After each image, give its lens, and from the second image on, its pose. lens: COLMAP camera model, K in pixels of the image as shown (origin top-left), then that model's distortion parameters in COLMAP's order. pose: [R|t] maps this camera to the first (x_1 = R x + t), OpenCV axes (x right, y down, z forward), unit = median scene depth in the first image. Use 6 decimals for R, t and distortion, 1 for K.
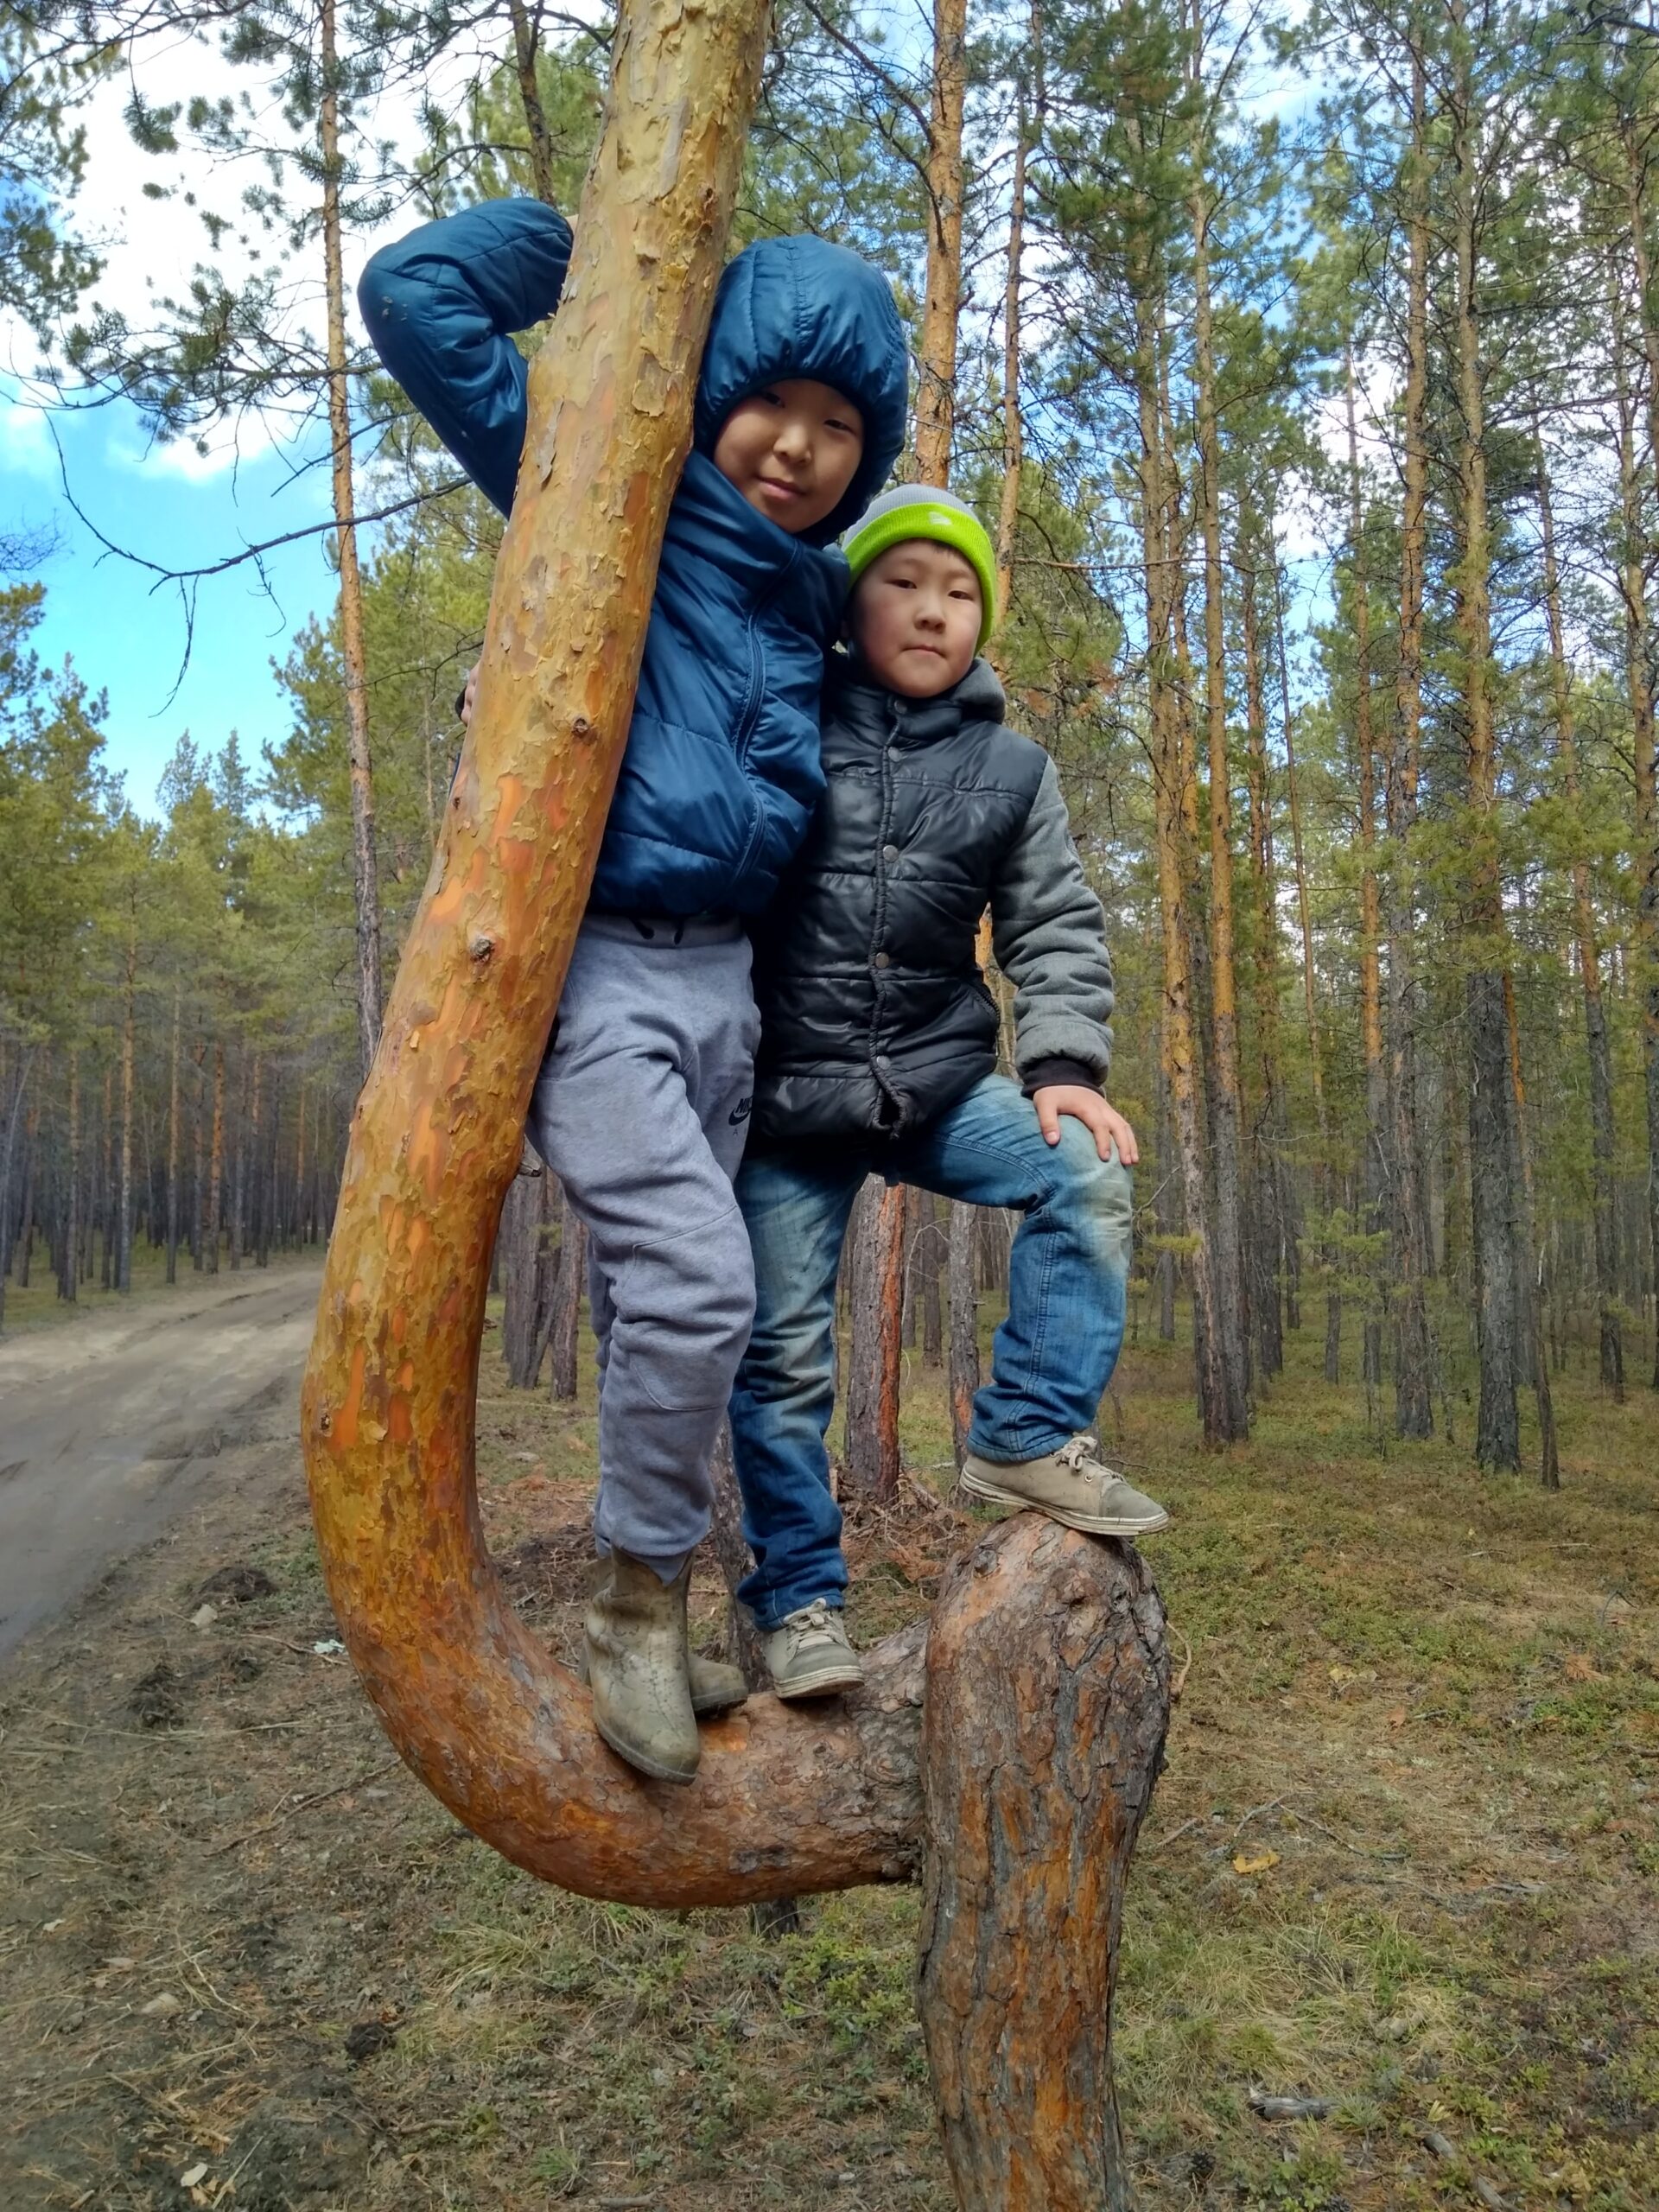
lens RADIAL K [[1911.7, 0, 828.4], [0, 1911.7, 1110.7], [0, 0, 1]] dist [0.135935, -0.220709]
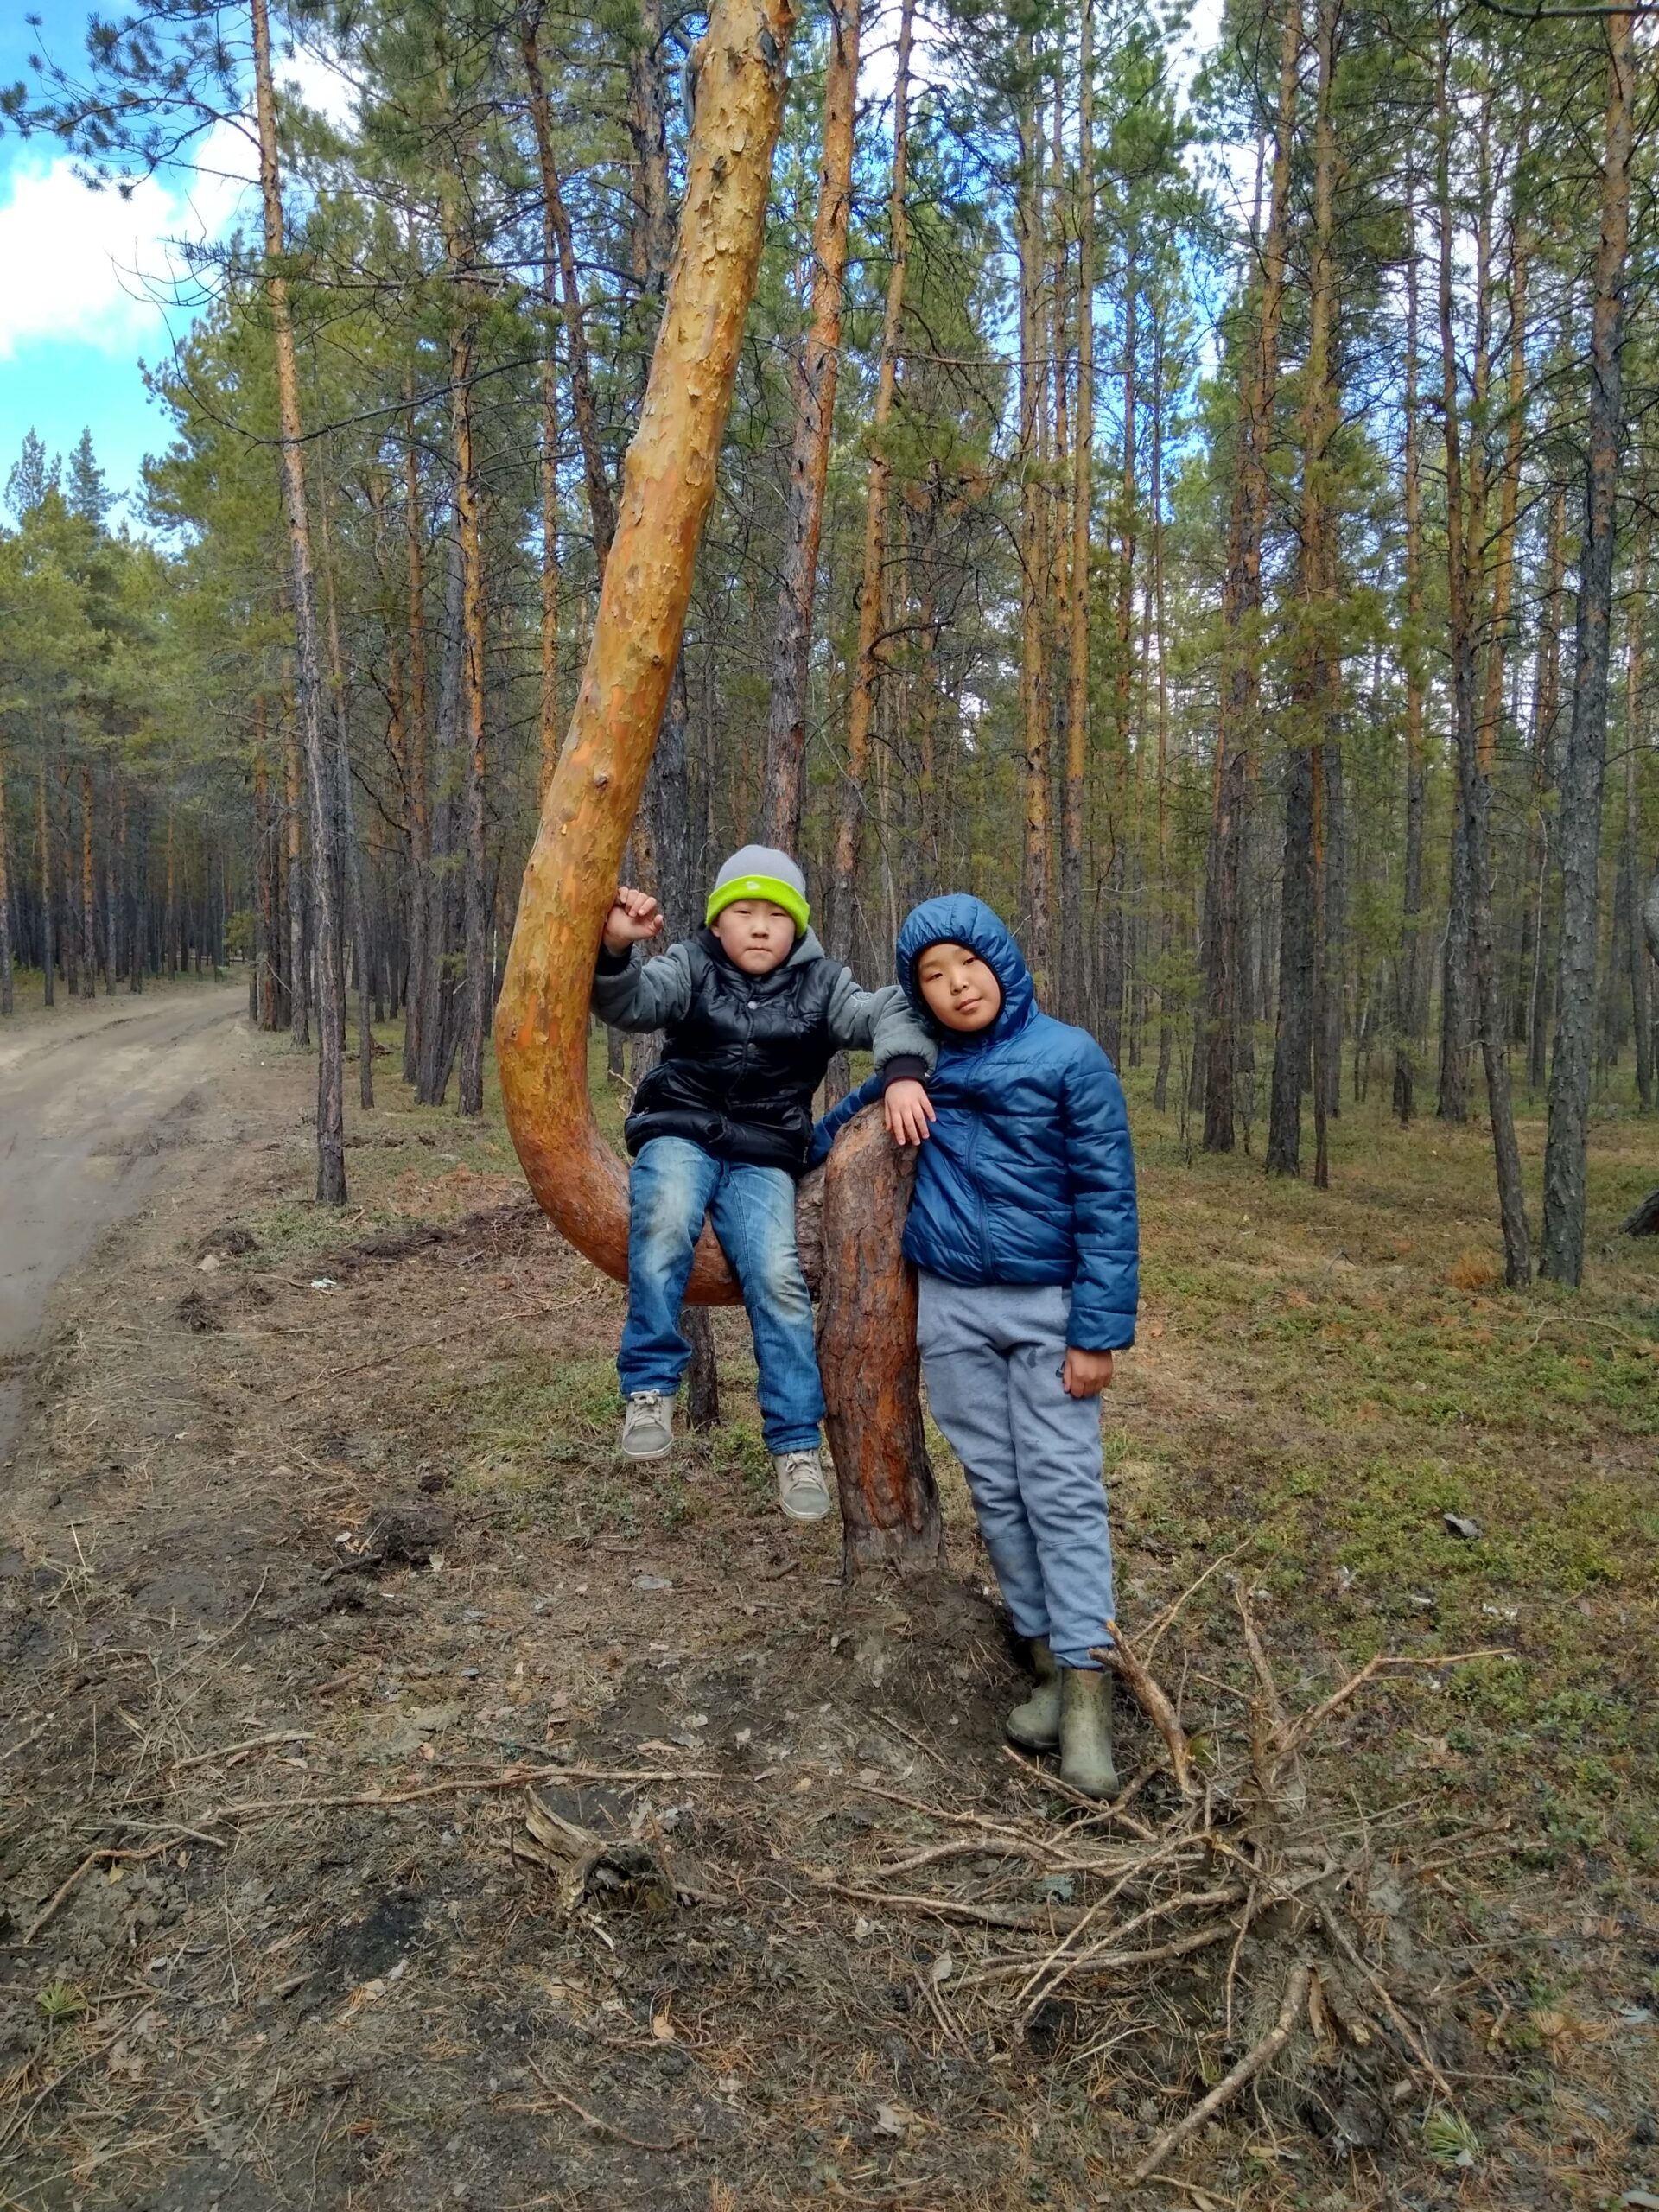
lens RADIAL K [[1911.7, 0, 828.4], [0, 1911.7, 1110.7], [0, 0, 1]] dist [0.135935, -0.220709]
pose [[0.997491, 0.015771, 0.069020, -0.014212], [-0.024809, 0.990923, 0.132122, -0.003238], [-0.066310, -0.133502, 0.988828, -0.152458]]
